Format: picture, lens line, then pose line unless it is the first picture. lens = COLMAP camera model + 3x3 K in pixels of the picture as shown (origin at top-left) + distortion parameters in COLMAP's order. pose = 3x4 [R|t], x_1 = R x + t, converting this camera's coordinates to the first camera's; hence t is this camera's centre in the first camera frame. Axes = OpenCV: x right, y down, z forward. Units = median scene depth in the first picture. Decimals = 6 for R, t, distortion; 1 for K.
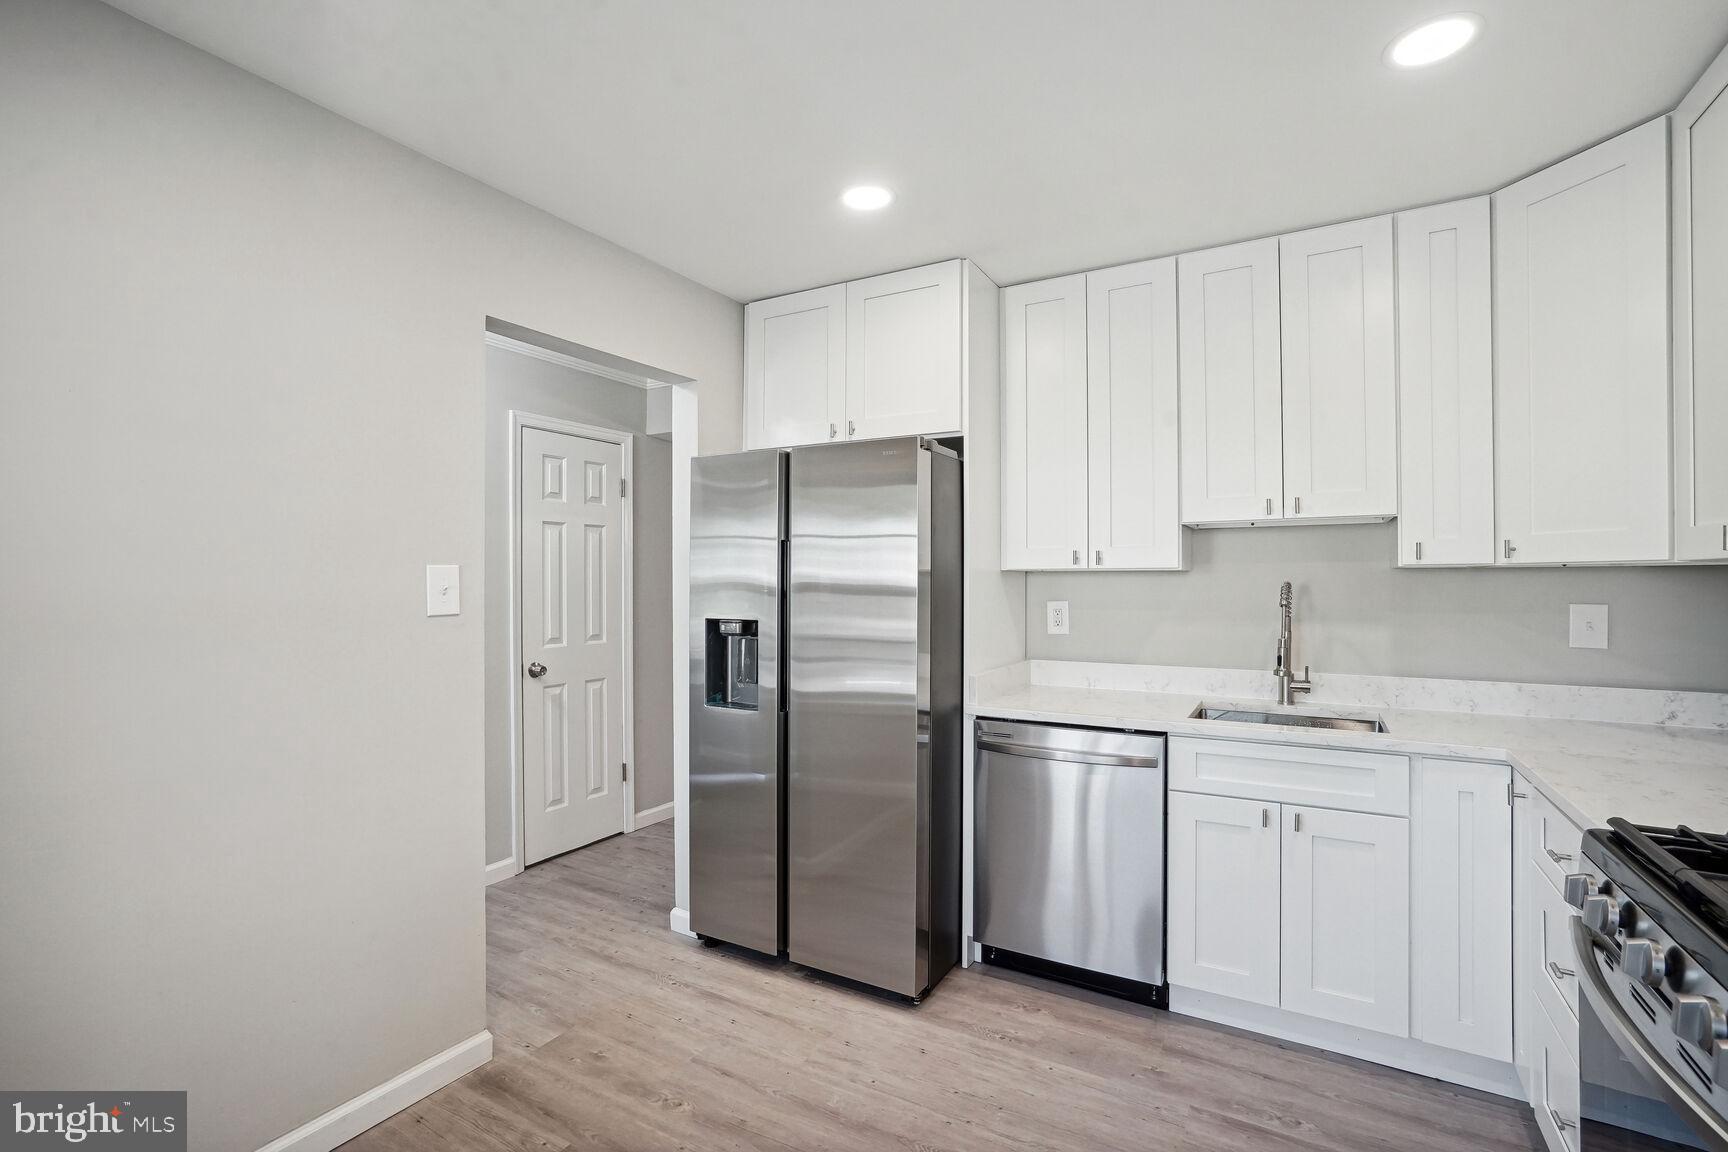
lens RADIAL K [[807.1, 0, 864.0], [0, 807.1, 576.0], [0, 0, 1]] dist [0.000115, 0.000407]
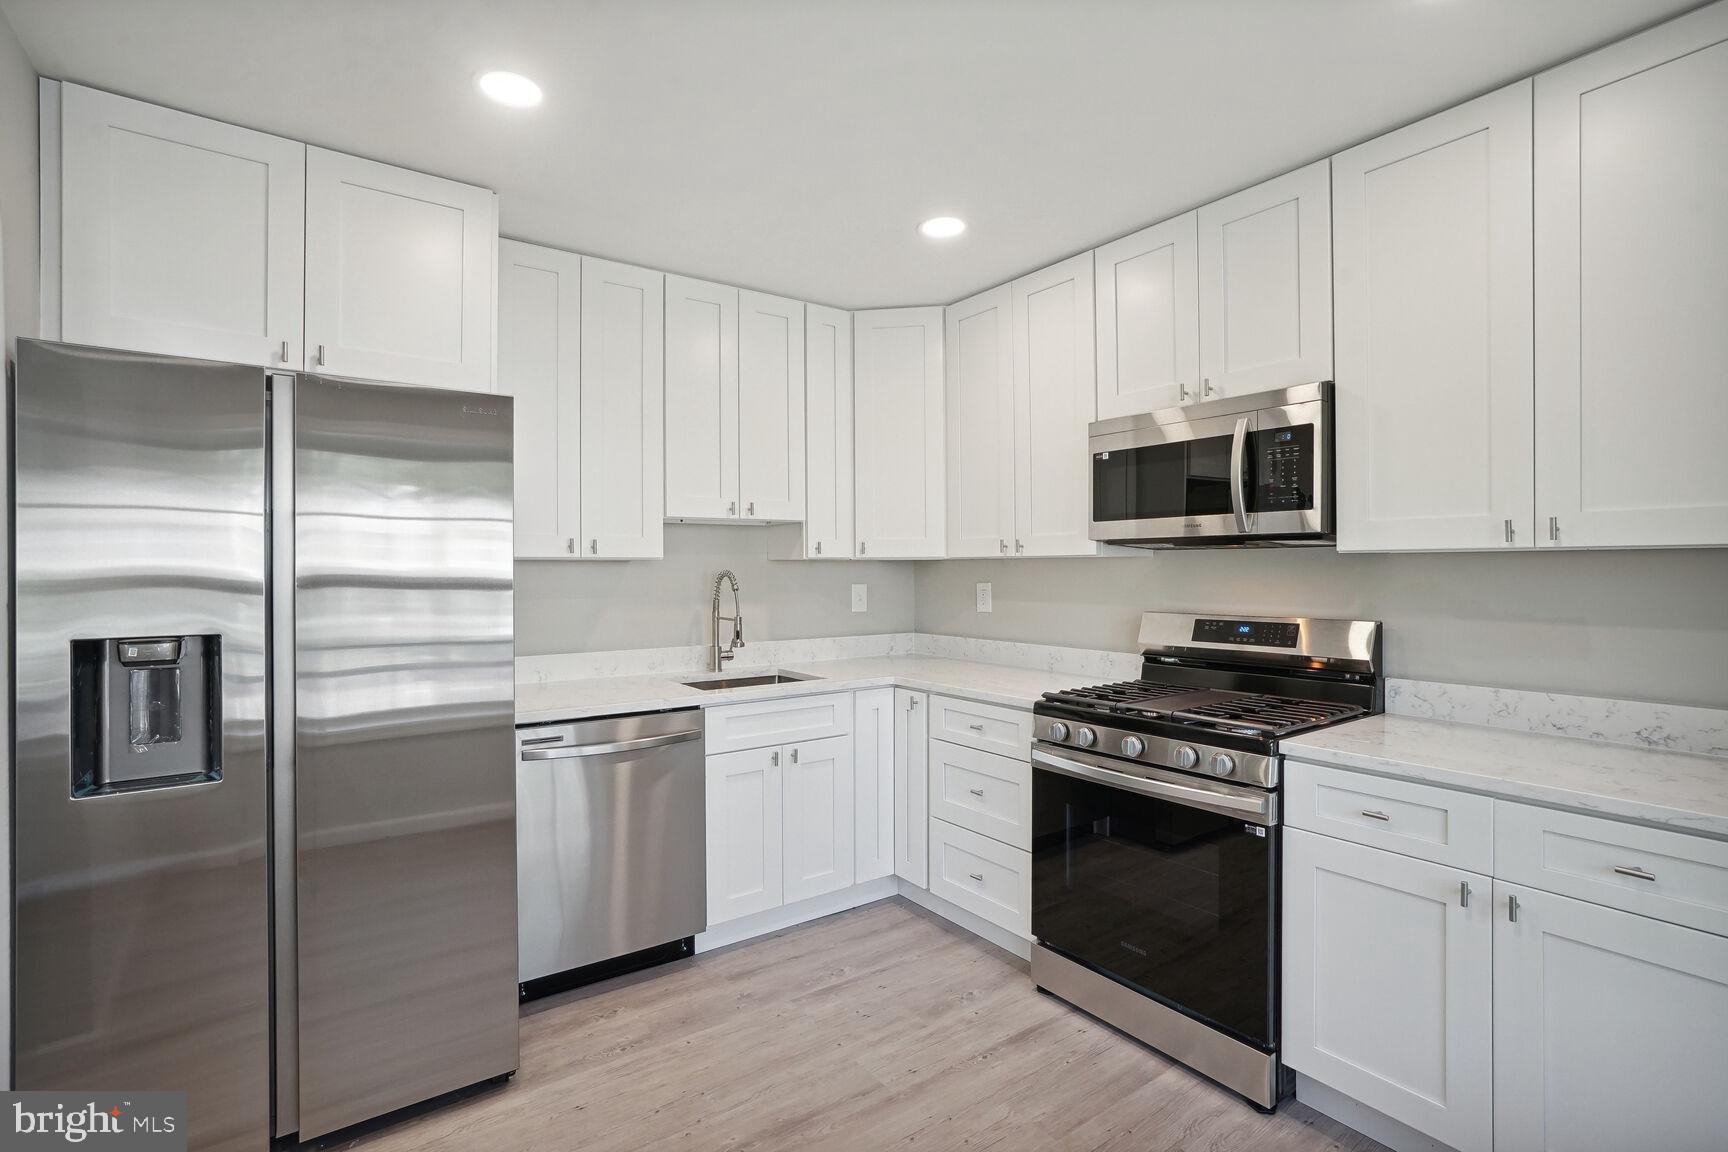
lens RADIAL K [[796.3, 0, 854.3], [0, 796.3, 573.8], [0, 0, 1]] dist [-0.019348, 0.000125]
pose [[0.423991, -0.005893, 0.905647, -0.528593], [-0.000251, 0.999978, 0.006624, 0.004766], [-0.905666, -0.003036, 0.423981, 0.343696]]
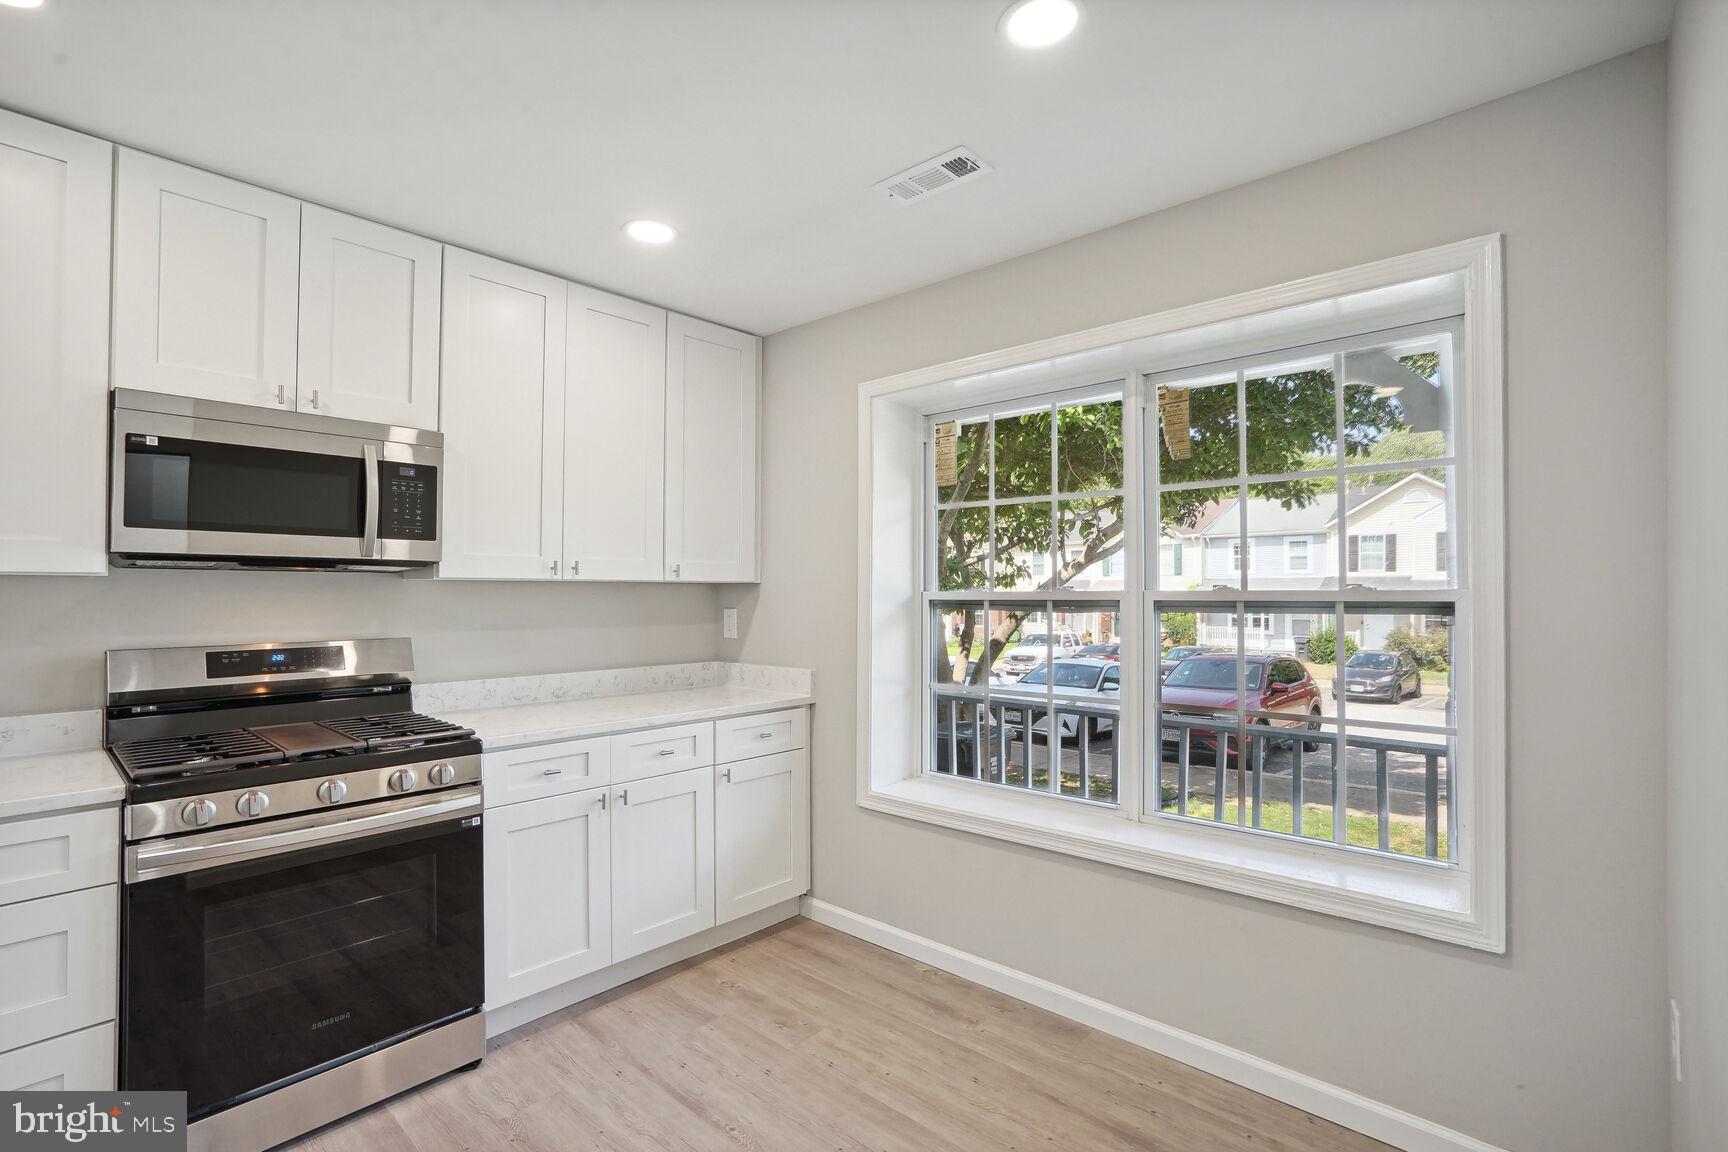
lens RADIAL K [[796.3, 0, 854.3], [0, 796.3, 573.8], [0, 0, 1]] dist [-0.019348, 0.000125]
pose [[-0.973348, 0.006480, 0.229240, 0.090859], [0.000681, 0.999678, -0.025368, 0.010020], [-0.229331, -0.024536, -0.973039, 2.204203]]
